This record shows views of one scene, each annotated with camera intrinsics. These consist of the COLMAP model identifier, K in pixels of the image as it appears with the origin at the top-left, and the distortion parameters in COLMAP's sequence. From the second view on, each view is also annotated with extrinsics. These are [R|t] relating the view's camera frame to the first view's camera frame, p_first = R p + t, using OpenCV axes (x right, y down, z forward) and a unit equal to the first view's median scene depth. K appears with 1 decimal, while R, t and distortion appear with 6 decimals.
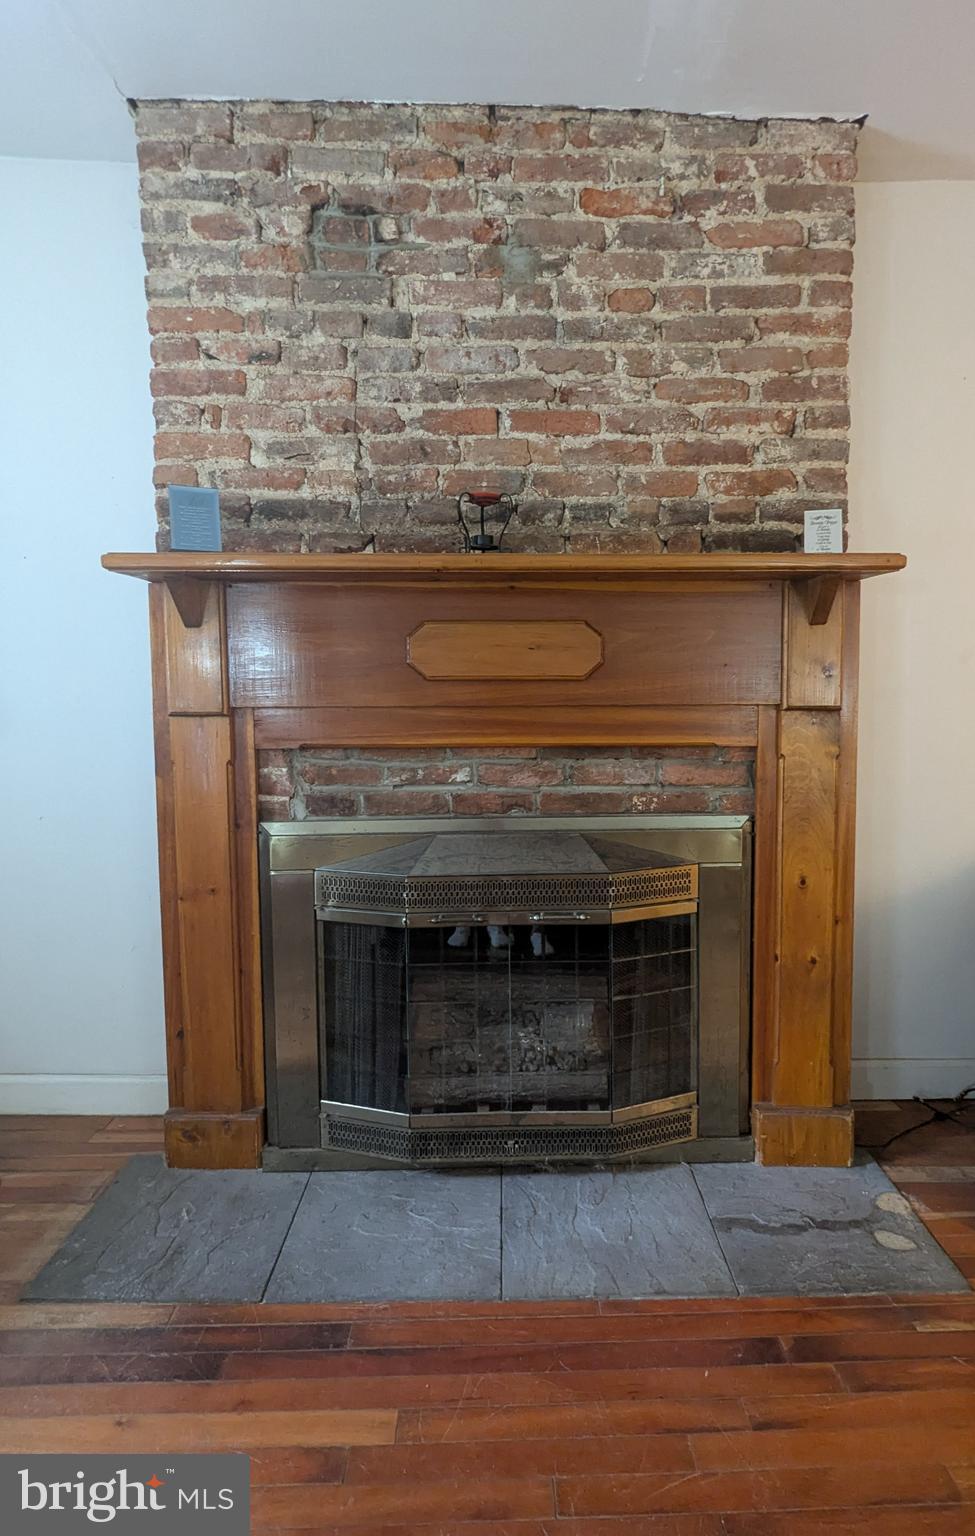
lens RADIAL K [[763.3, 0, 513.9], [0, 763.3, 751.2], [0, 0, 1]] dist [-0.004993, 0.004516]
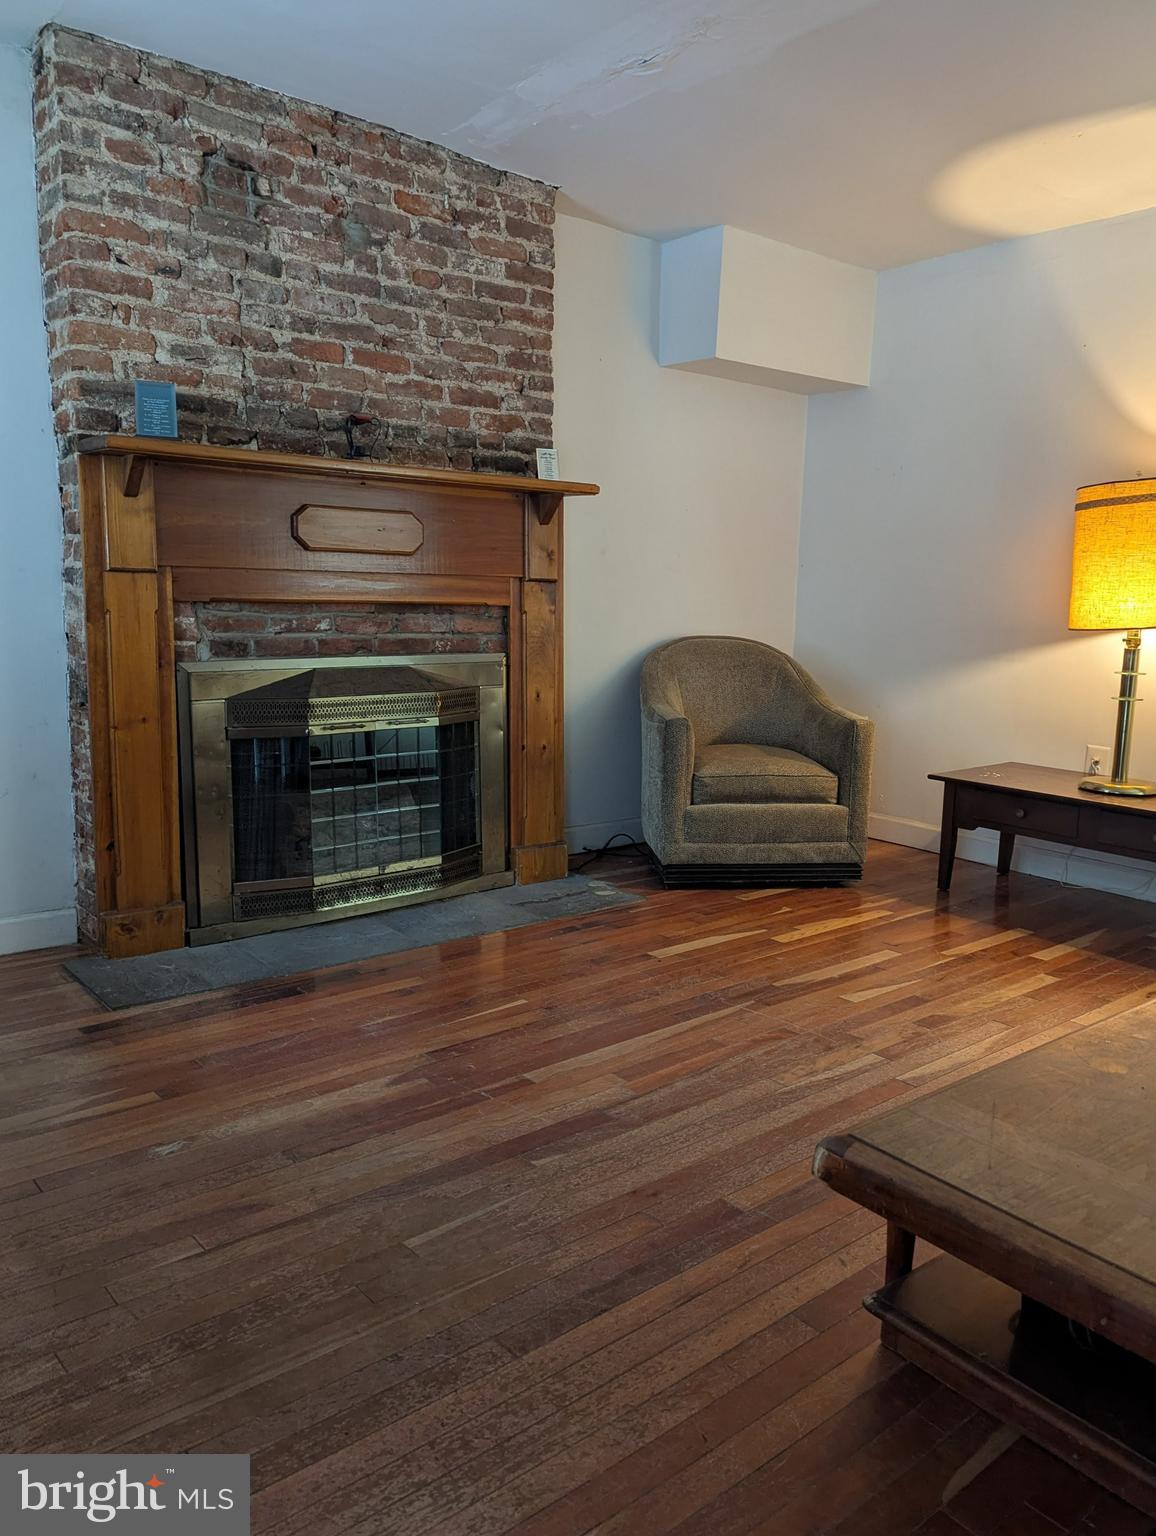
lens RADIAL K [[1127.9, 0, 575.4], [0, 1127.9, 760.4], [0, 0, 1]] dist [0.068427, -0.067388]
pose [[0.785046, -0.073402, 0.615073, -0.979852], [0.030196, 0.996309, 0.080358, 0.124883], [-0.618701, -0.044512, 0.784365, -0.839632]]
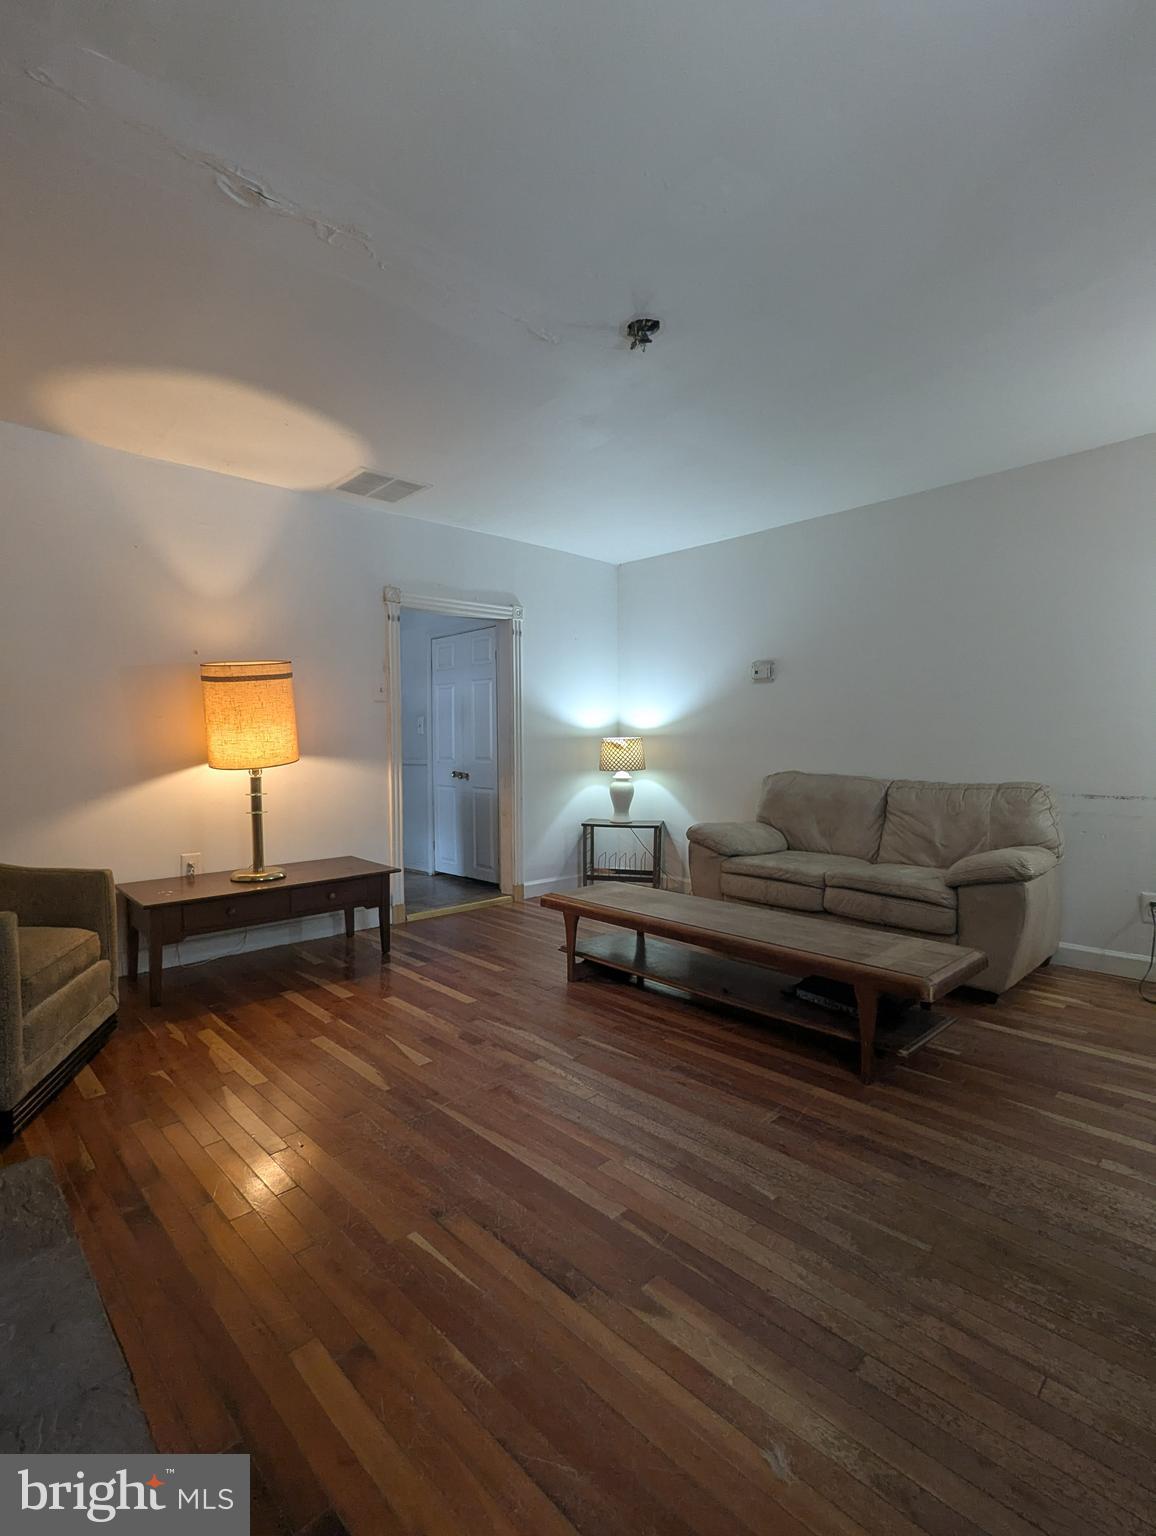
lens RADIAL K [[728.4, 0, 577.8], [0, 728.4, 759.4], [0, 0, 1]] dist [-0.005575, 0.002641]
pose [[-0.675192, -0.023435, 0.737270, -0.837074], [0.068139, 0.993240, 0.093973, -0.054961], [-0.734488, 0.113686, -0.669031, 0.903307]]
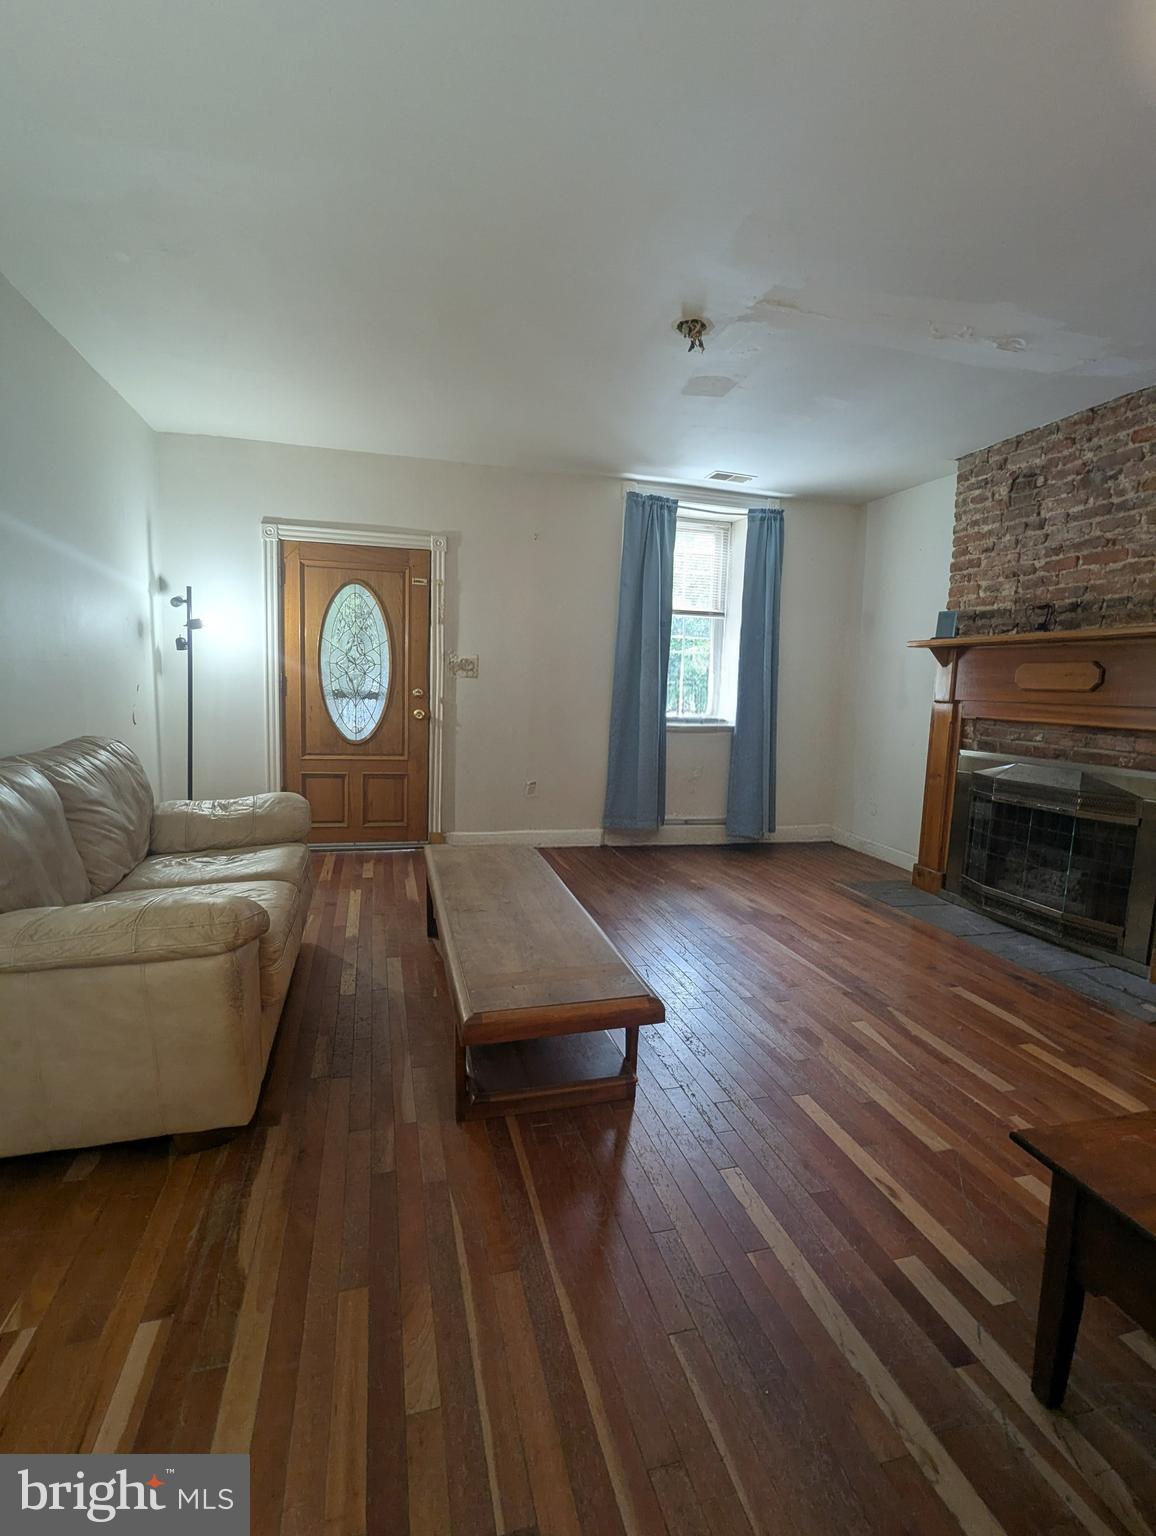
lens RADIAL K [[728.4, 0, 576.9], [0, 728.4, 764.4], [0, 0, 1]] dist [-0.005575, 0.002641]
pose [[0.234858, 0.118044, -0.964835, 1.576573], [-0.116878, 0.988827, 0.092529, 0.070025], [0.964977, 0.091037, 0.246031, -0.686939]]
